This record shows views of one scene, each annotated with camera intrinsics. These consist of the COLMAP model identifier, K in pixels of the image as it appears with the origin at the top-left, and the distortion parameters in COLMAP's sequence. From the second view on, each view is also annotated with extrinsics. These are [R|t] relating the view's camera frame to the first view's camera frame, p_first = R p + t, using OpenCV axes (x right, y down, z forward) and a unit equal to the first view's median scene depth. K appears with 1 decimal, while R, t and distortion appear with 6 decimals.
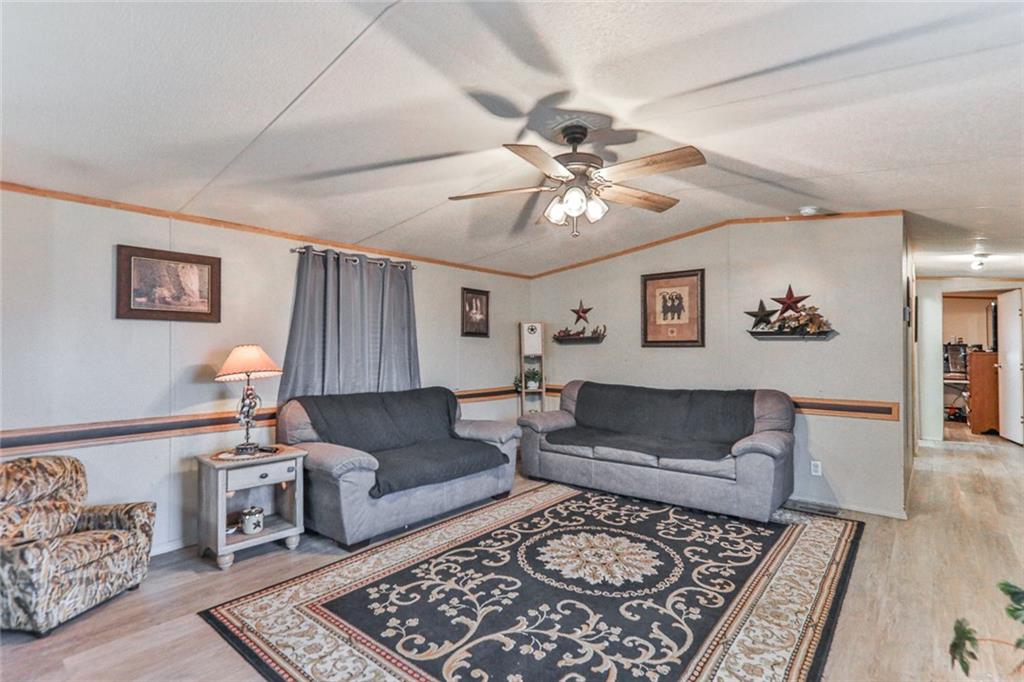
lens RADIAL K [[487.8, 0, 514.7], [0, 487.8, 345.8], [0, 0, 1]] dist [0.003613, 0.000377]
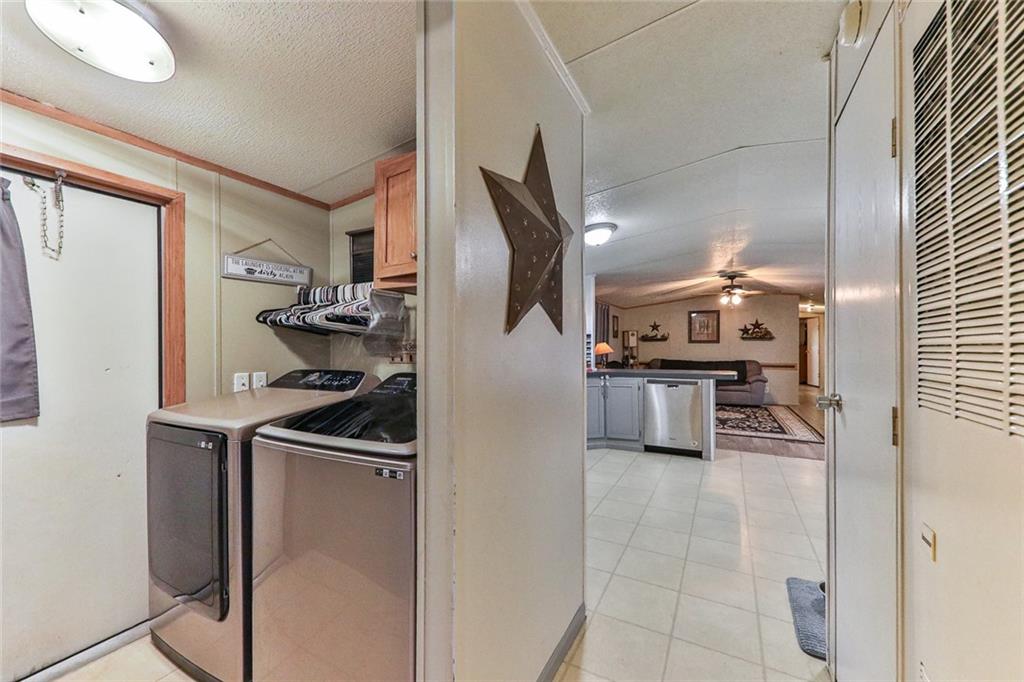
lens RADIAL K [[416.8, 0, 506.8], [0, 416.8, 341.4], [0, 0, 1]] dist [-0.001028, -0.000020]
pose [[0.977191, 0.004587, 0.212312, -1.018044], [-0.004414, 0.999989, -0.001286, 0.001241], [-0.212315, 0.000319, 0.977201, -0.734970]]
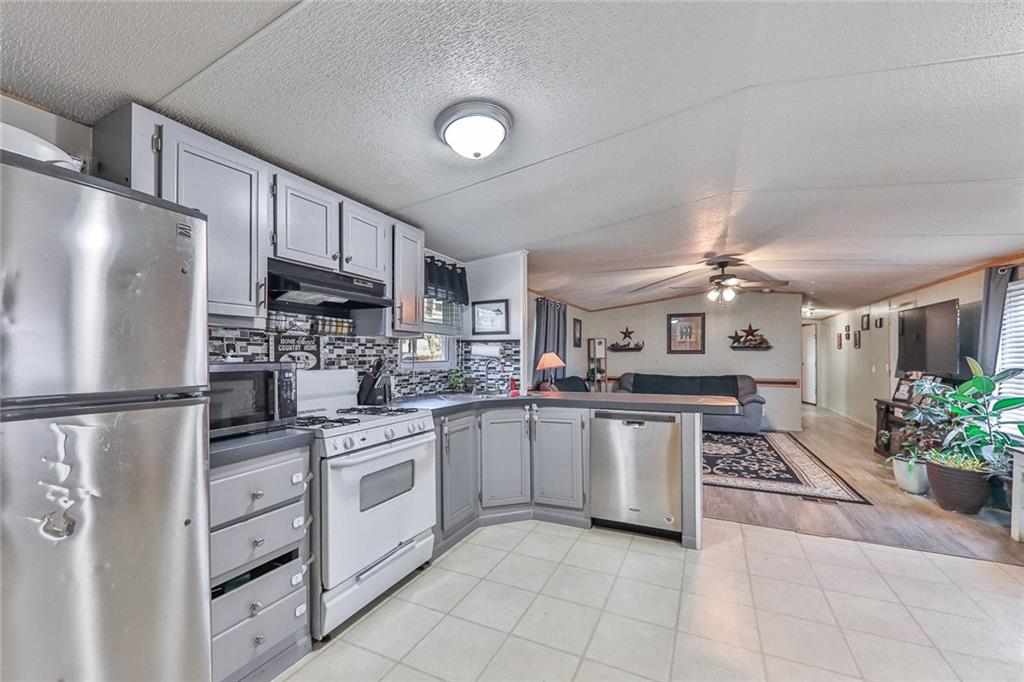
lens RADIAL K [[416.8, 0, 516.0], [0, 416.8, 349.9], [0, 0, 1]] dist [-0.001028, -0.000020]
pose [[0.964561, 0.008080, 0.263738, -0.731192], [-0.006277, 0.999951, -0.007678, 0.003962], [-0.263787, 0.005750, 0.964564, -0.366726]]
